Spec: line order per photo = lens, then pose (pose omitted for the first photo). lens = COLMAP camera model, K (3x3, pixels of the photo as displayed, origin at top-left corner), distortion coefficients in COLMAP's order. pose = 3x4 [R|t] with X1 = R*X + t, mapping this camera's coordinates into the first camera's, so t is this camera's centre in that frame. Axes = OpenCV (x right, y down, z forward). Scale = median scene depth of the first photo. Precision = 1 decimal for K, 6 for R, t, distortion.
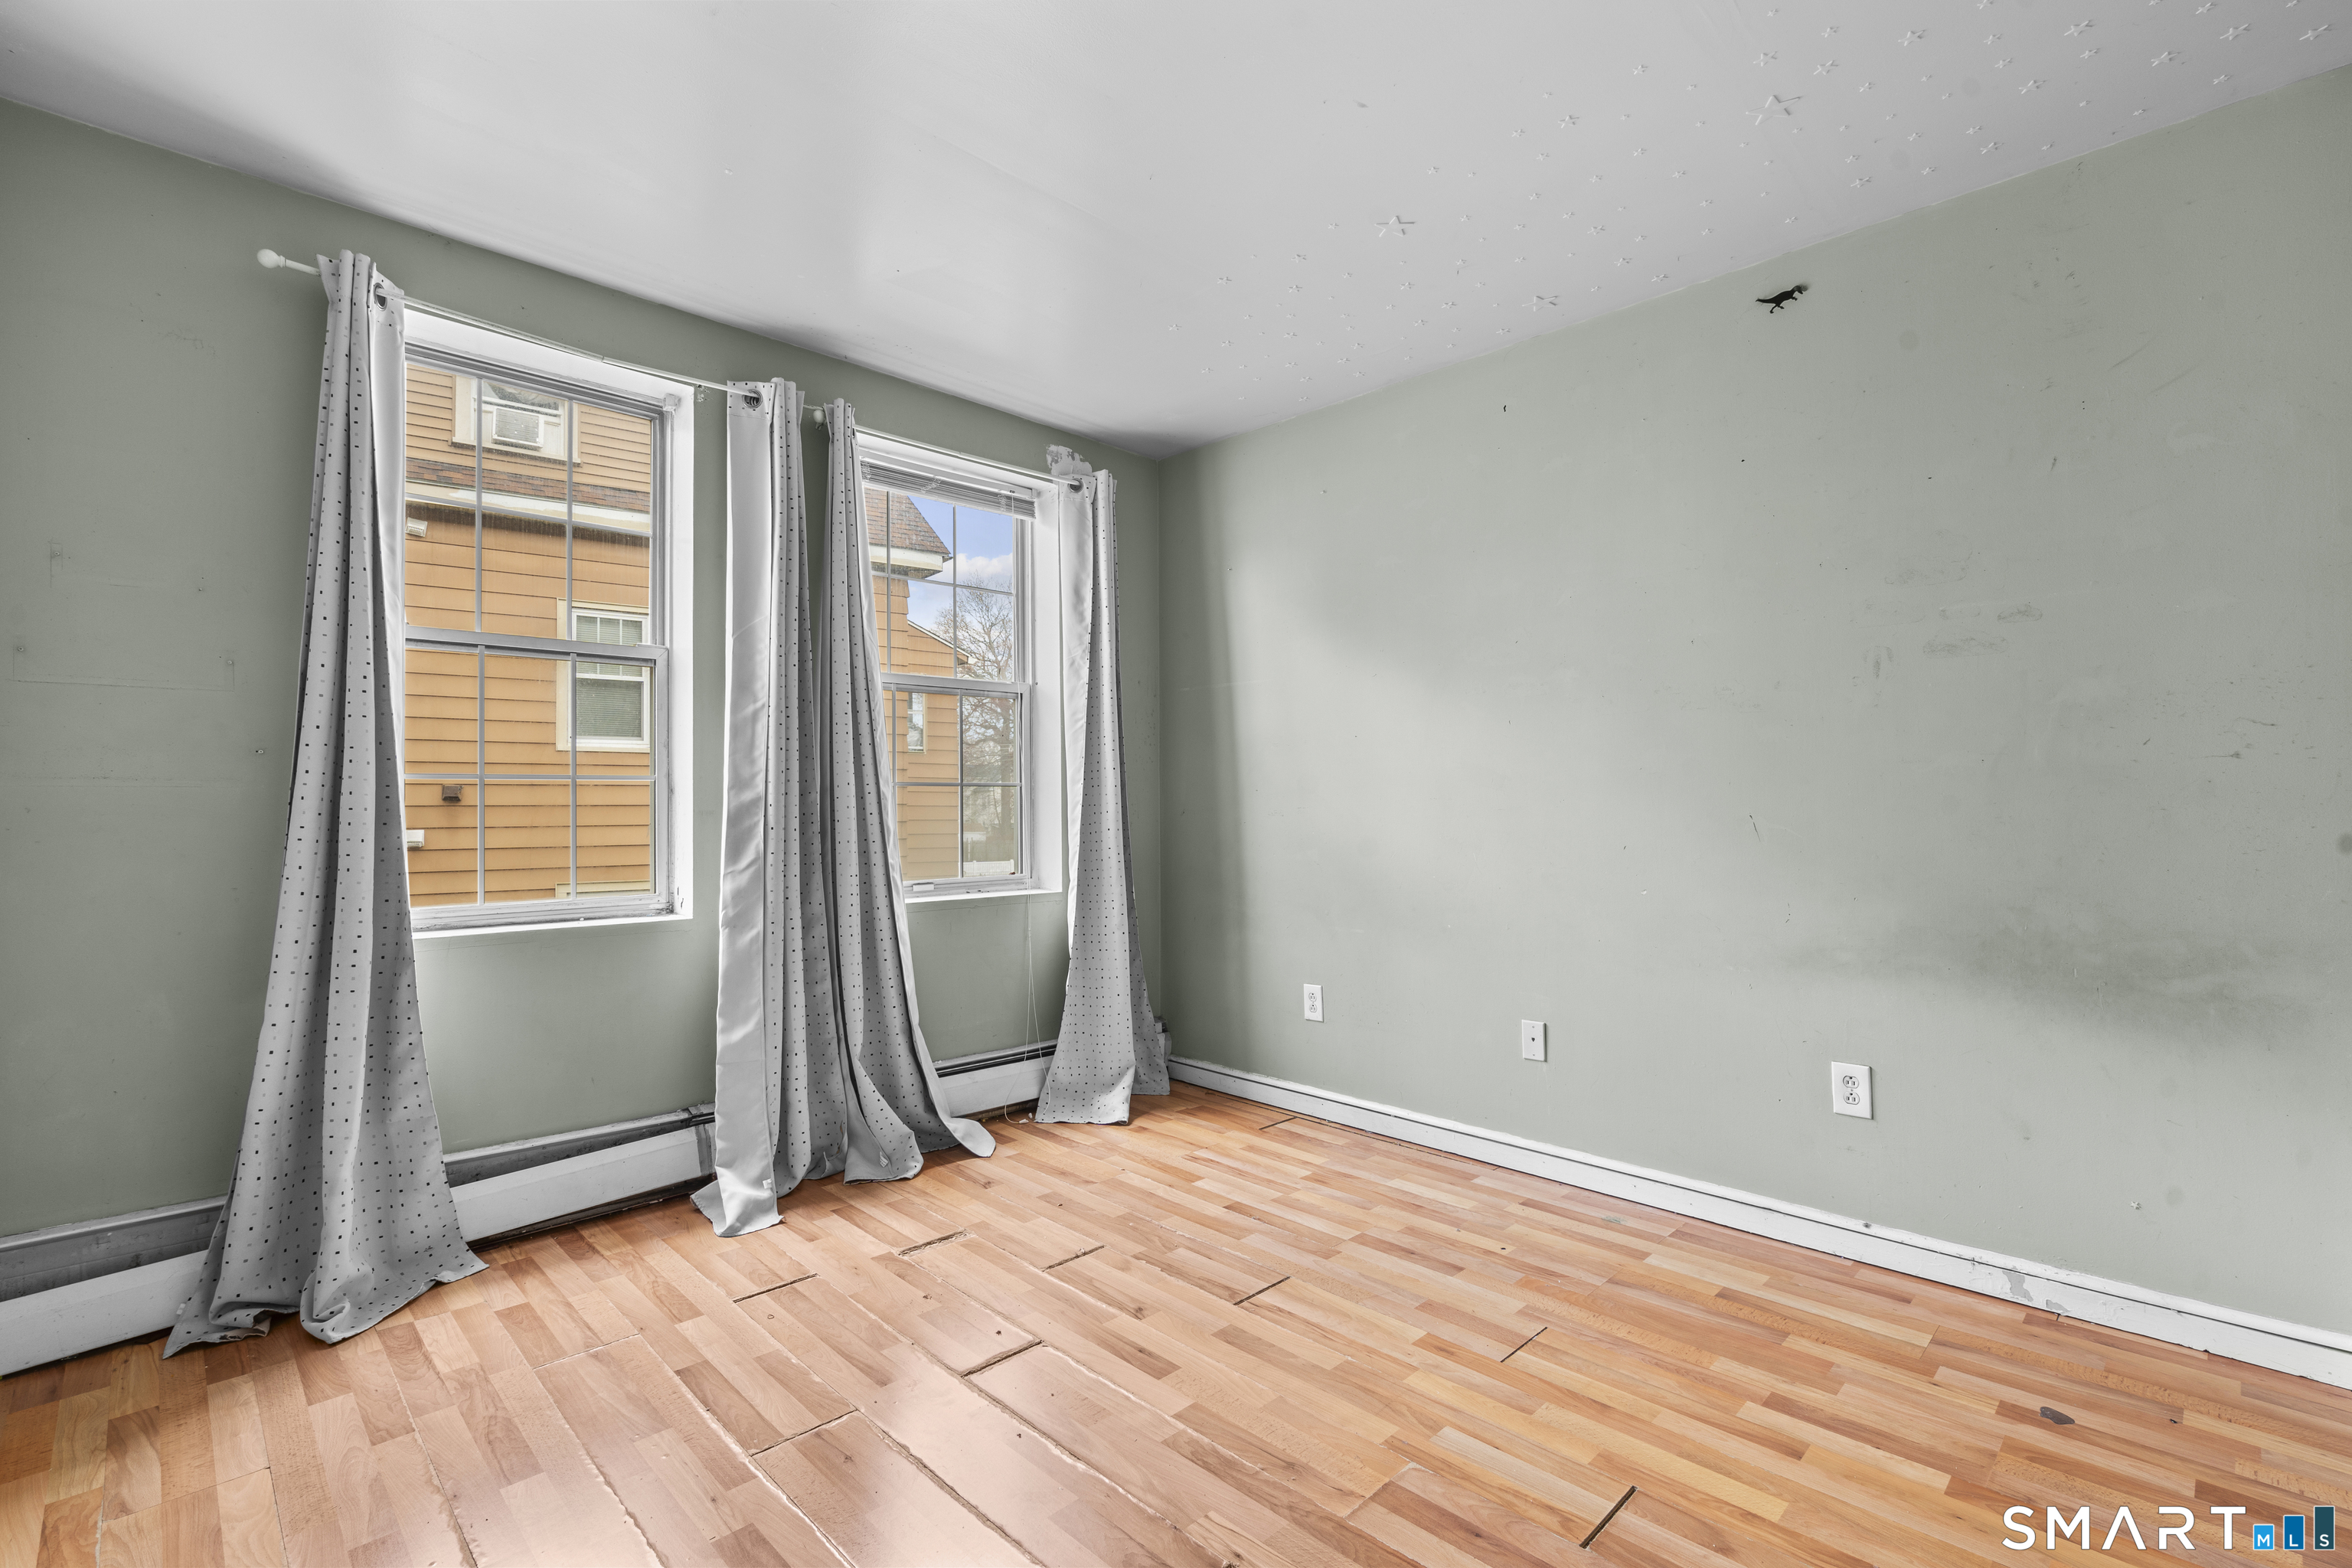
lens RADIAL K [[1054.6, 0, 1175.2], [0, 1054.6, 784.9], [0, 0, 1]] dist [-0.007160, 0.001559]
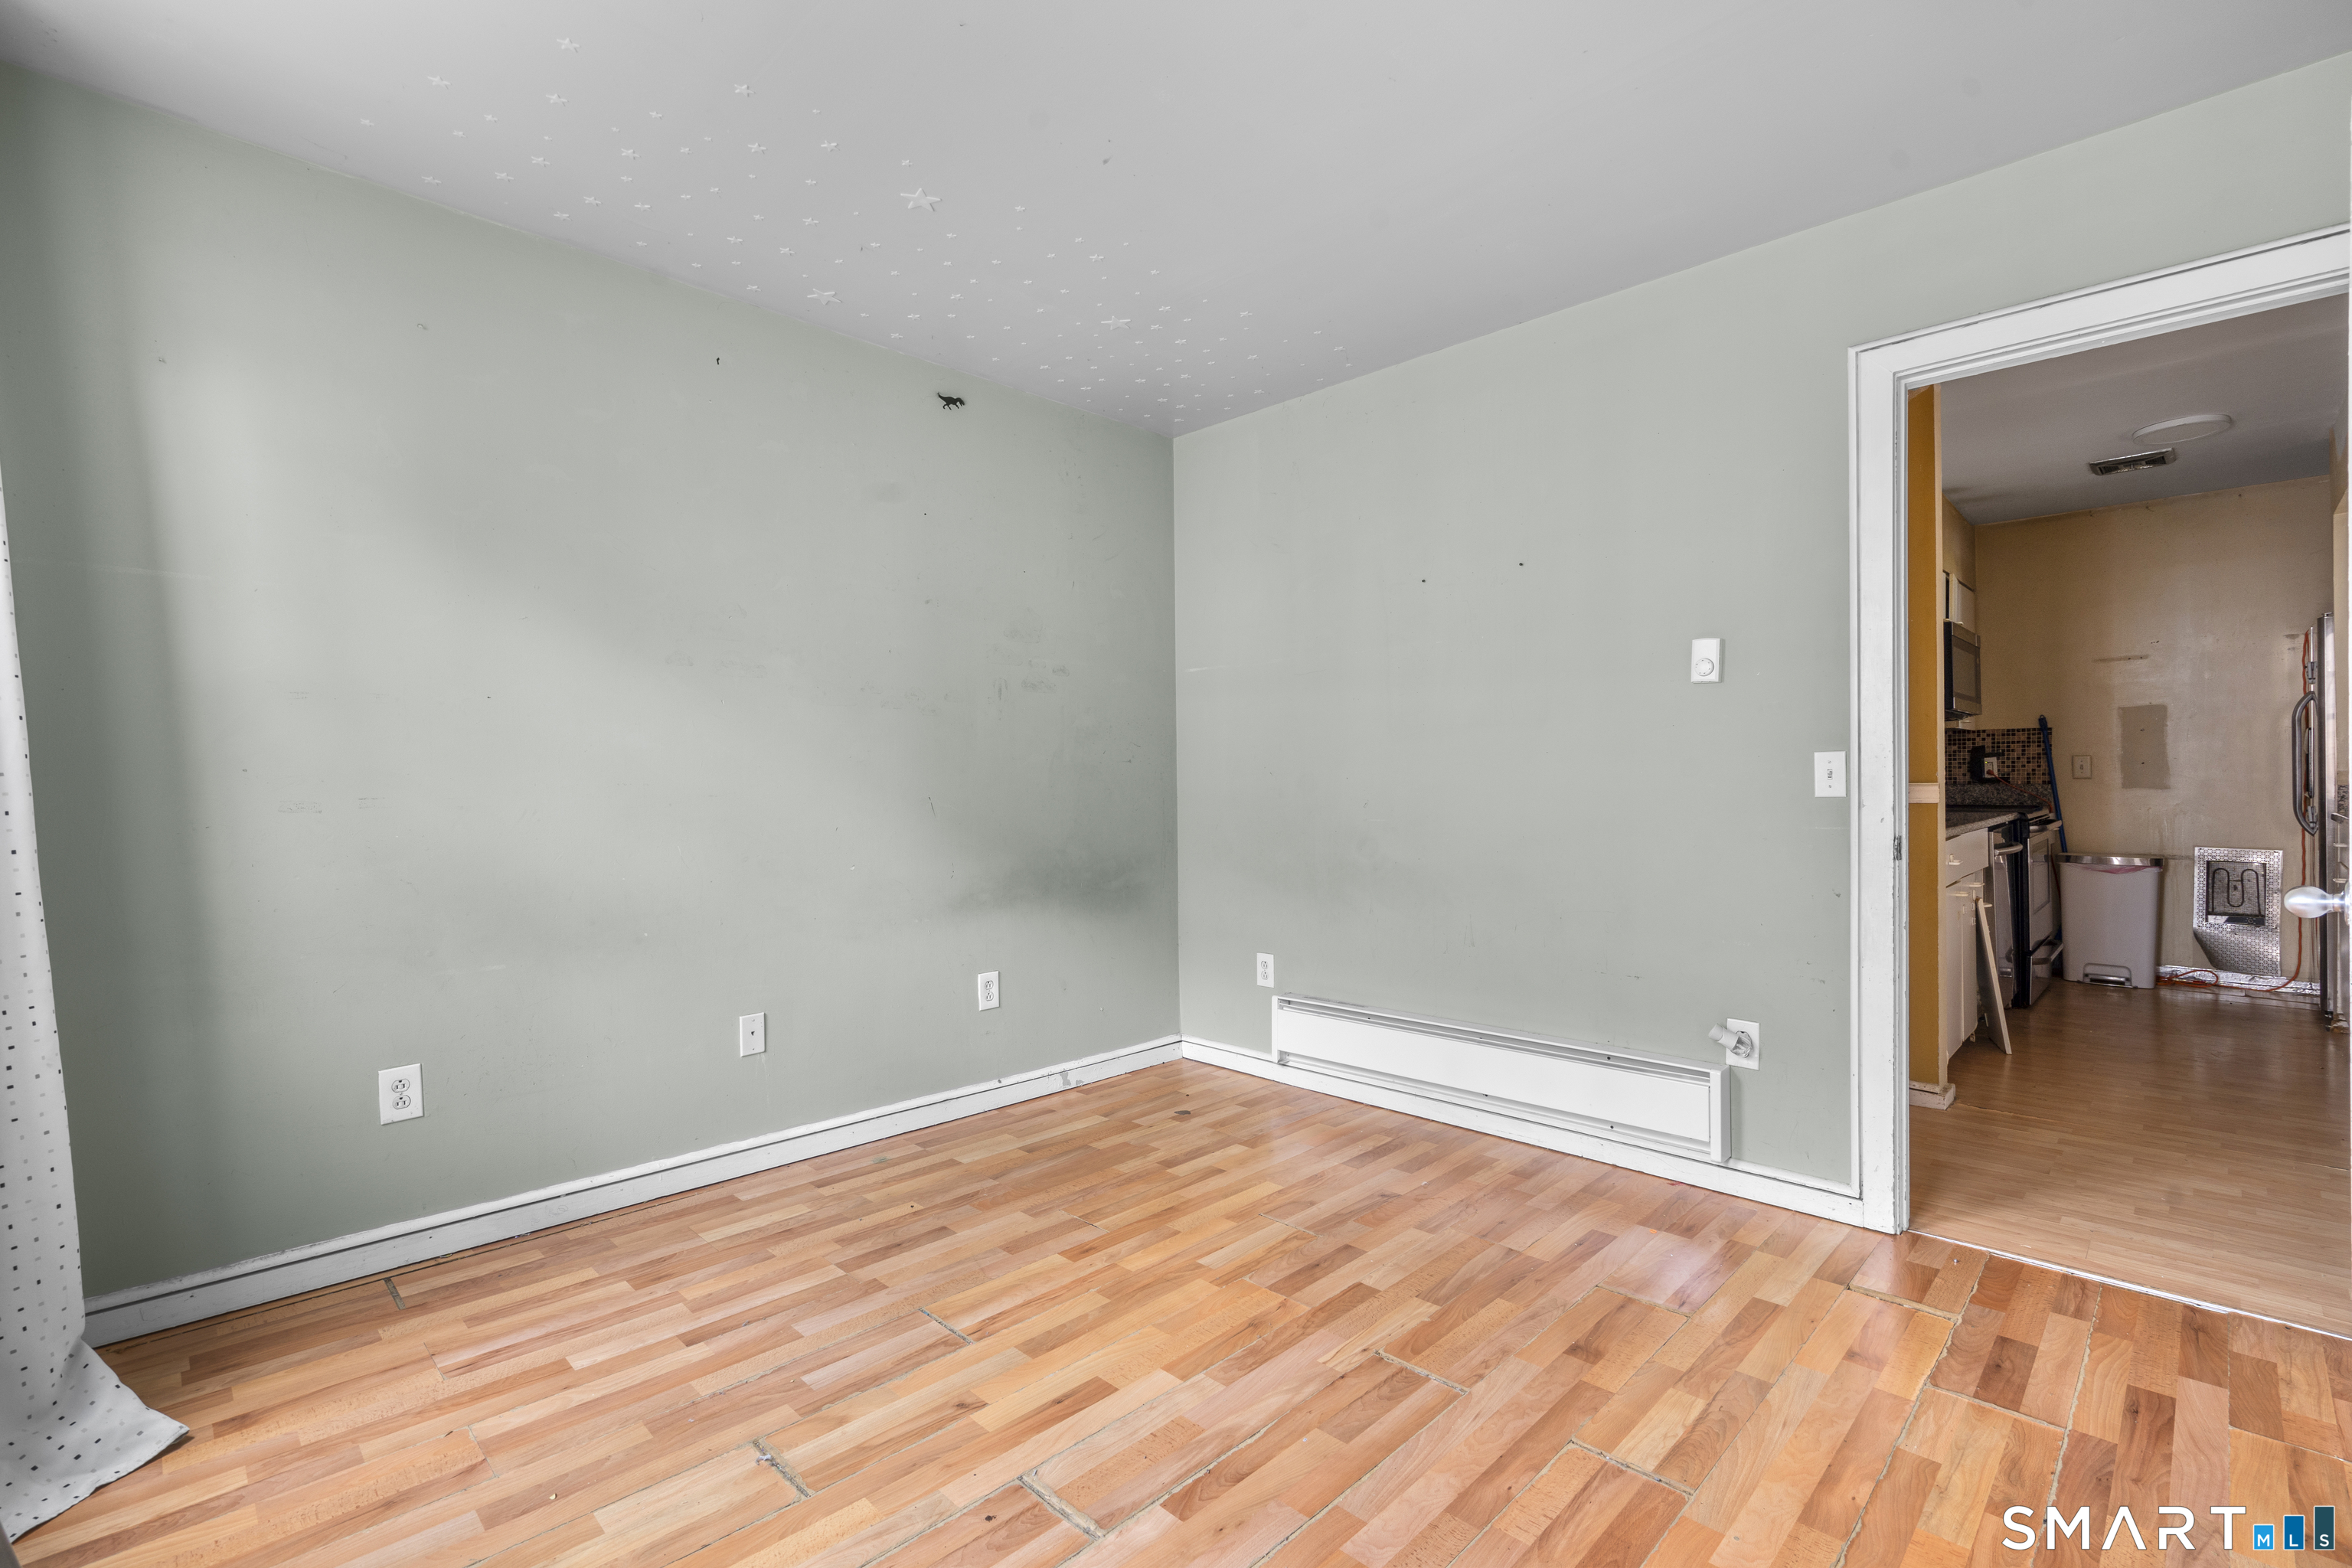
lens RADIAL K [[1054.6, 0, 1175.9], [0, 1054.6, 782.7], [0, 0, 1]] dist [-0.007160, 0.001559]
pose [[-0.010306, 0.003954, 0.999939, -0.763995], [-0.010311, 0.999939, -0.004061, 0.014597], [-0.999894, -0.010352, -0.010265, 0.757736]]
